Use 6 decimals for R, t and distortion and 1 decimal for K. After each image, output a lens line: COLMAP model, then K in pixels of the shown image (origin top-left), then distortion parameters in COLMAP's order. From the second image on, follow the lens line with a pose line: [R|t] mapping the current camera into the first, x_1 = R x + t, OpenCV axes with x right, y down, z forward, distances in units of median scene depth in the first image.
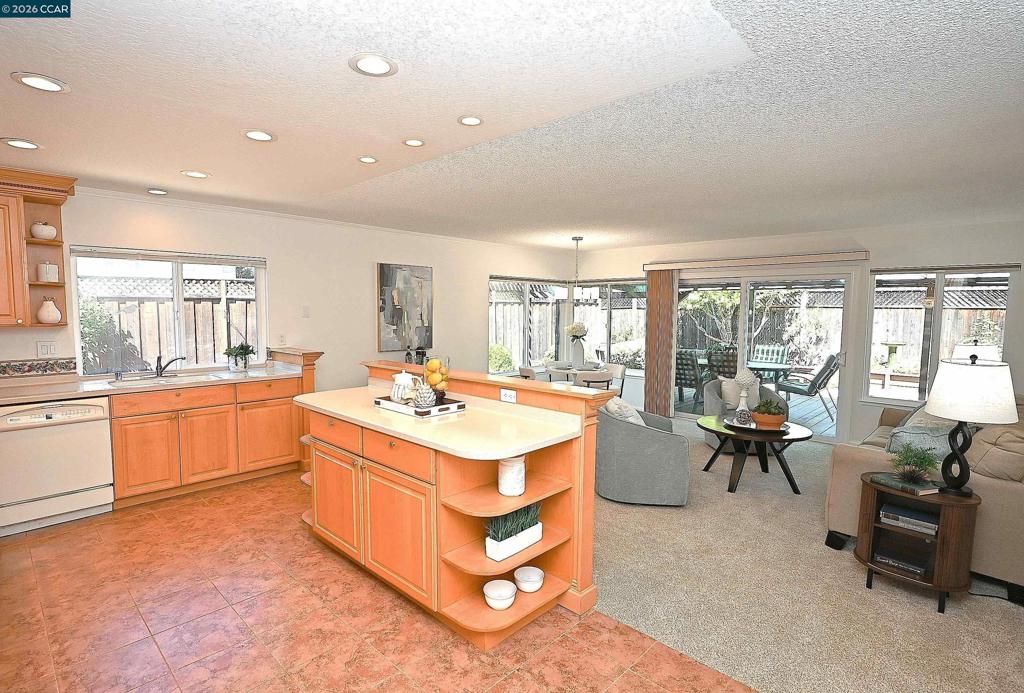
lens RADIAL K [[515.2, 0, 495.6], [0, 515.2, 348.6], [0, 0, 1]] dist [-0.002495, 0.001220]
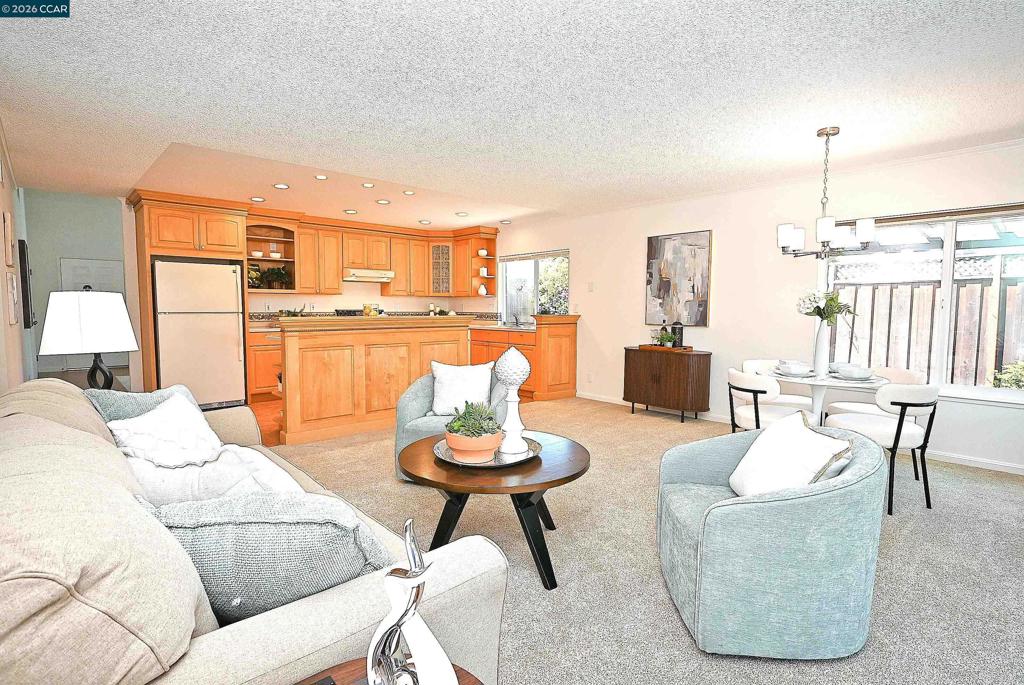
lens RADIAL K [[515.2, 0, 510.2], [0, 515.2, 346.3], [0, 0, 1]] dist [-0.002495, 0.001220]
pose [[-0.046162, 0.078429, -0.995850, 0.796581], [-0.071369, 0.994107, 0.081600, -0.014227], [0.996381, 0.074840, -0.040292, 0.762705]]
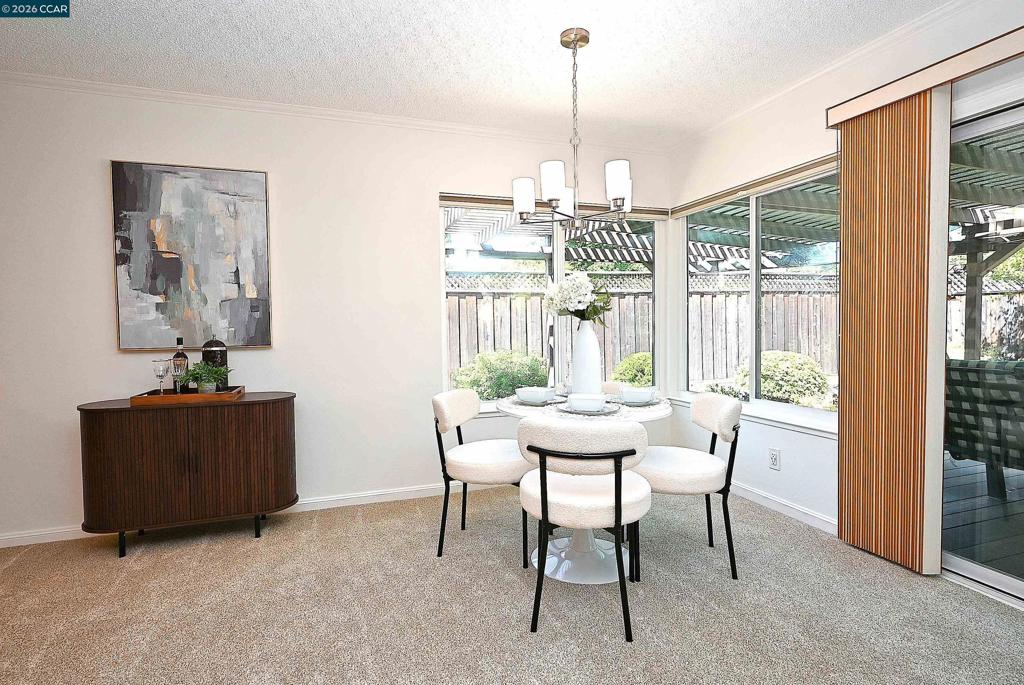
lens RADIAL K [[515.2, 0, 504.2], [0, 515.2, 347.4], [0, 0, 1]] dist [-0.002495, 0.001220]
pose [[0.899272, 0.004620, -0.437365, 0.292538], [-0.016257, 0.999606, -0.022867, 0.008789], [0.437087, 0.027673, 0.898993, 0.718577]]
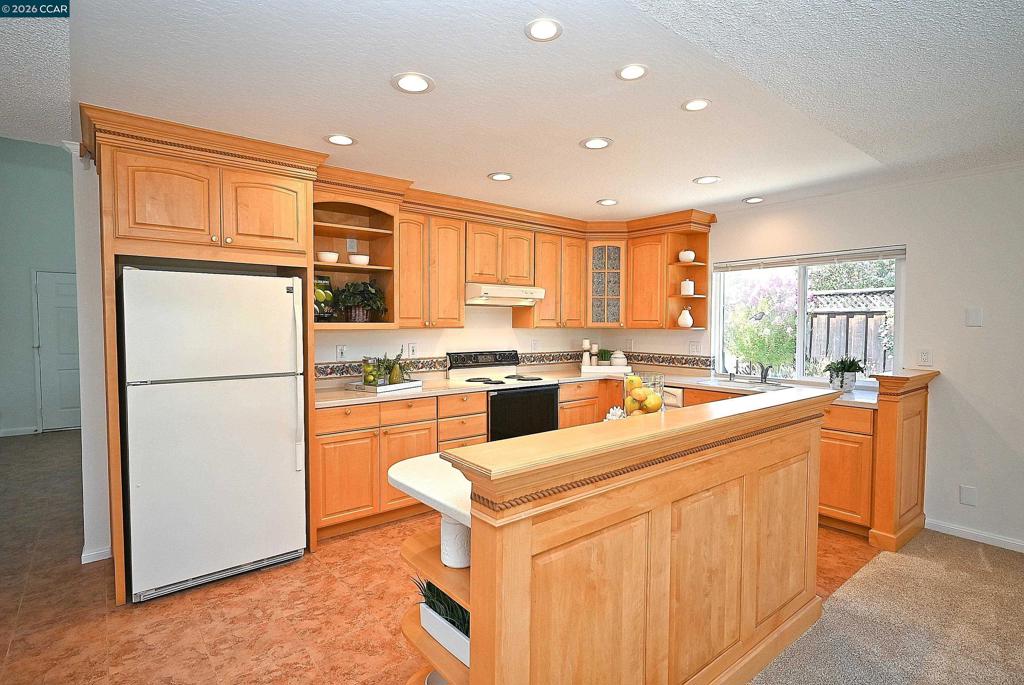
lens RADIAL K [[515.2, 0, 509.6], [0, 515.2, 348.1], [0, 0, 1]] dist [-0.002495, 0.001220]
pose [[-0.097982, 0.051190, -0.993871, 0.282398], [-0.069056, 0.995919, 0.058103, -0.026953], [0.992789, 0.074326, -0.094047, 0.434826]]
